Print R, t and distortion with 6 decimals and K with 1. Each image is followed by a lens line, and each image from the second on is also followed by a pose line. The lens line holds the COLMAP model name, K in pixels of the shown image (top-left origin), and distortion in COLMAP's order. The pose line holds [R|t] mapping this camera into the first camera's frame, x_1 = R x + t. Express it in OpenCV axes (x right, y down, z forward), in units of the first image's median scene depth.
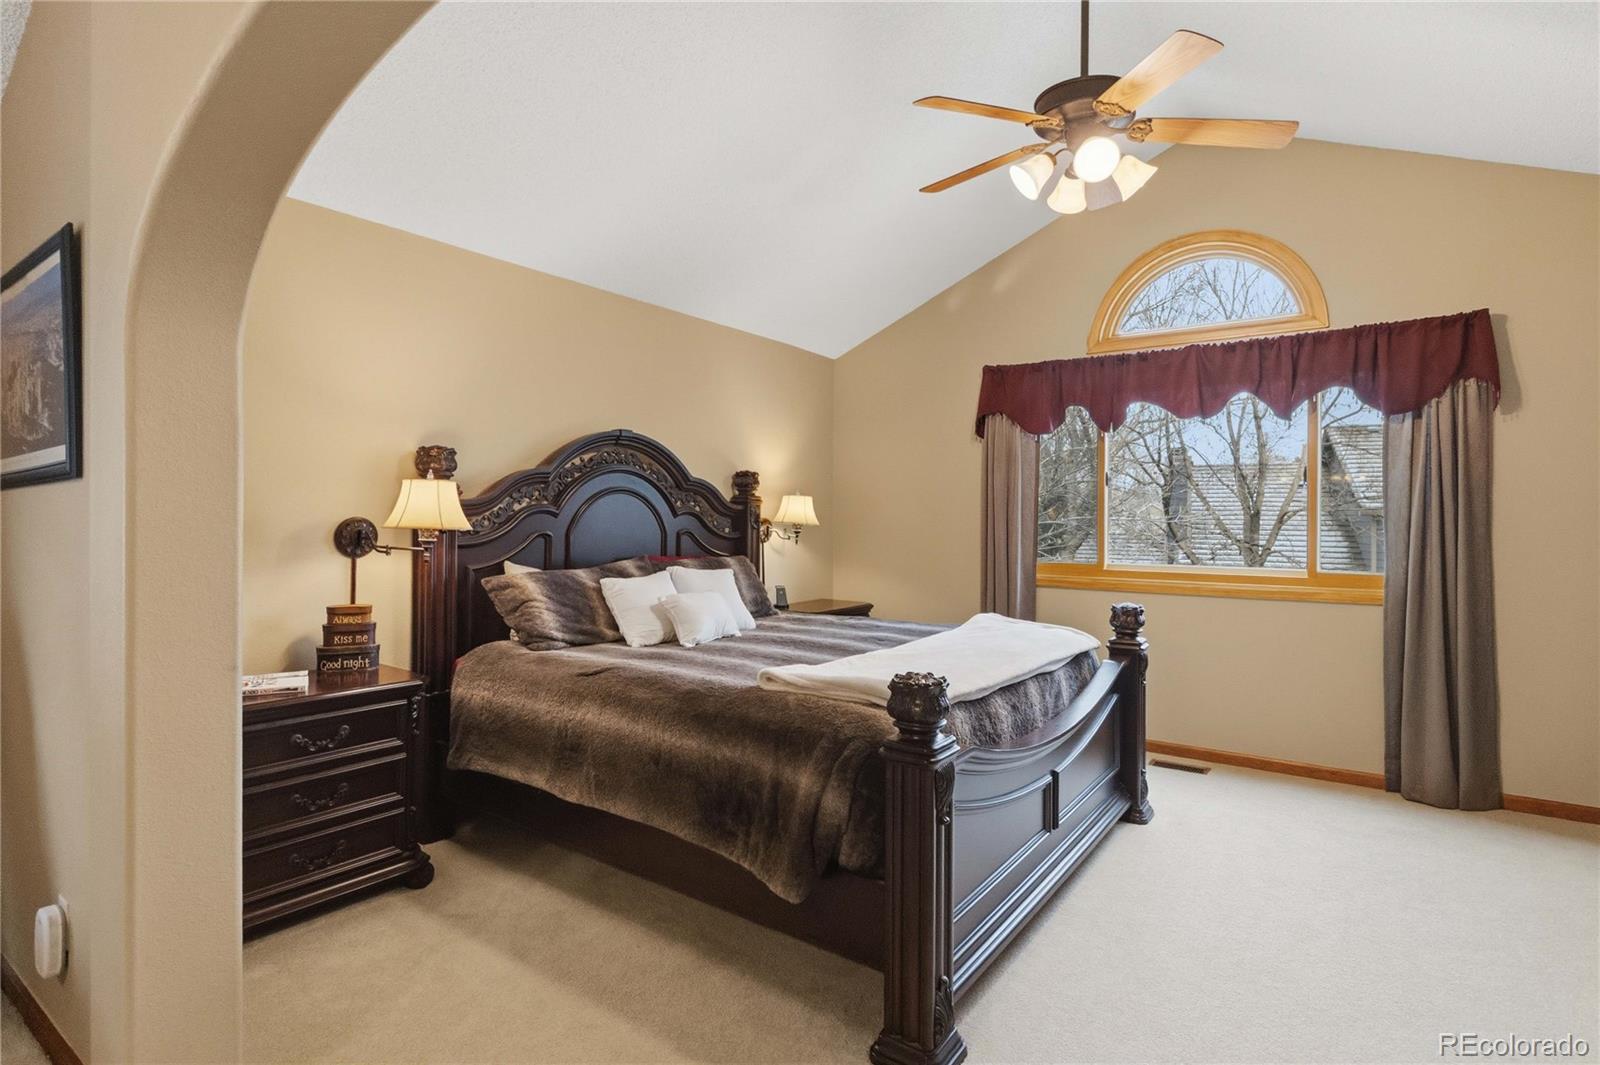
lens RADIAL K [[770.0, 0, 801.2], [0, 770.0, 517.5], [0, 0, 1]] dist [-0.000446, -0.000019]
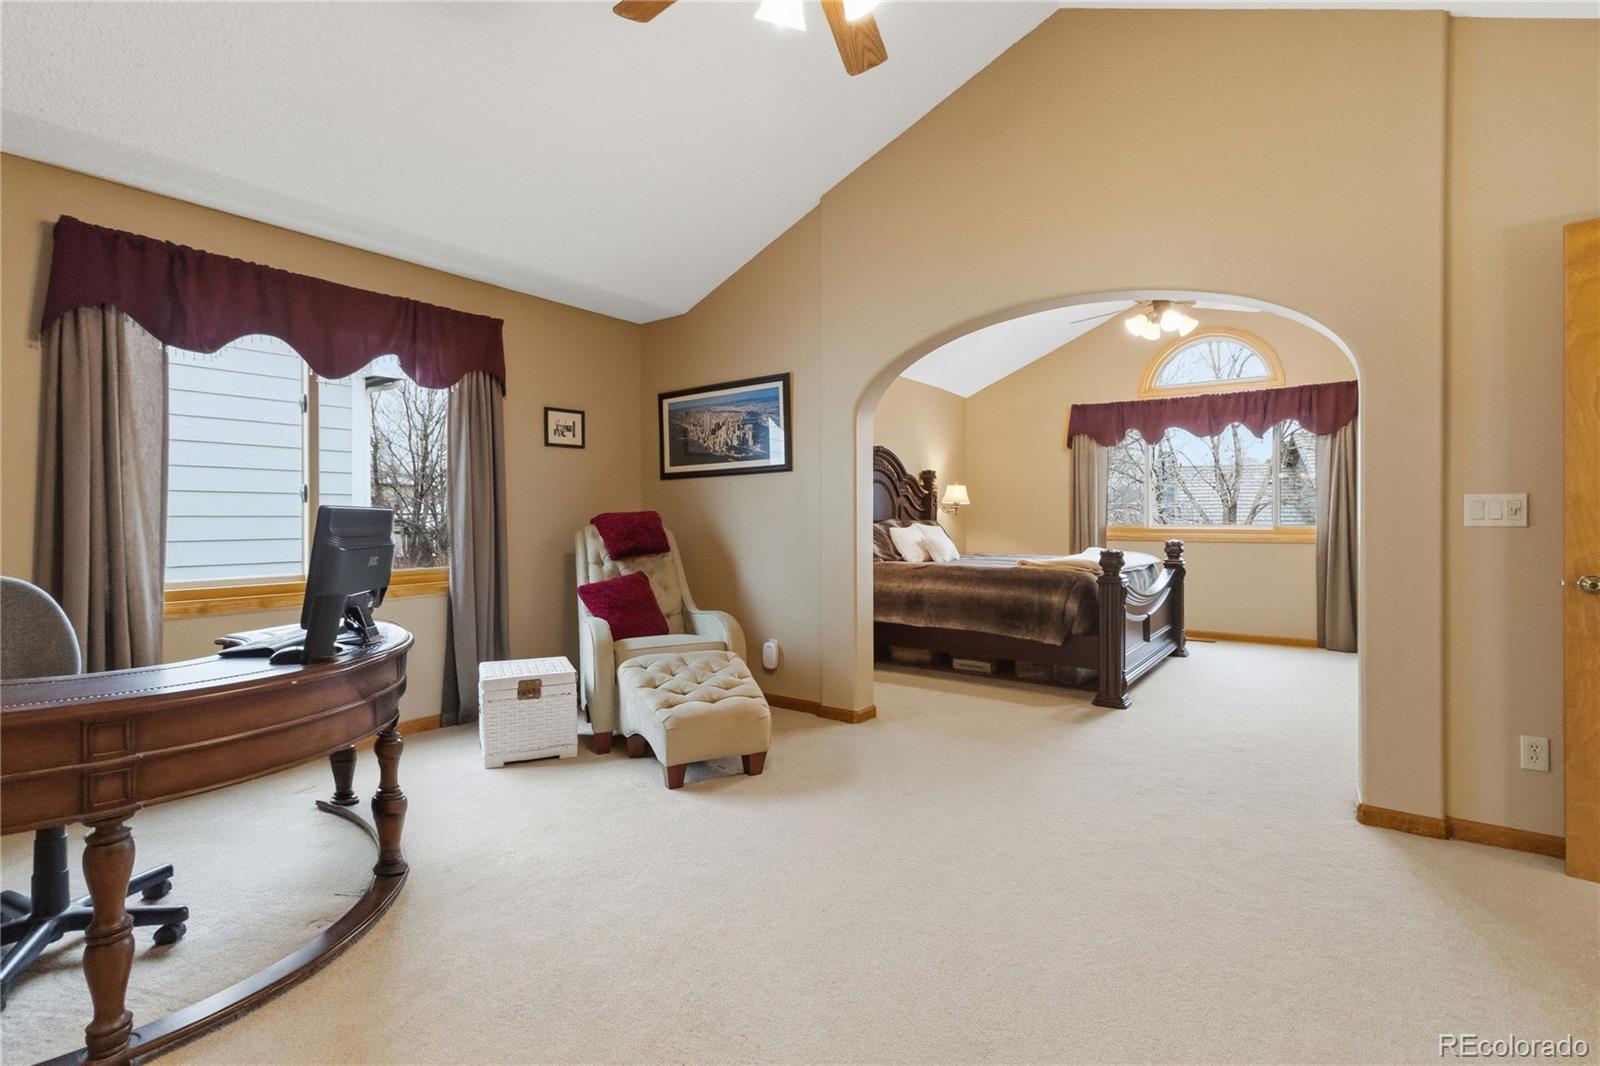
lens RADIAL K [[721.9, 0, 799.9], [0, 721.9, 521.1], [0, 0, 1]] dist [0.005236, 0.000259]
pose [[0.999983, -0.005560, -0.001930, -0.395344], [0.005569, 0.999975, 0.004248, 0.045978], [0.001907, -0.004259, 0.999989, -0.617502]]
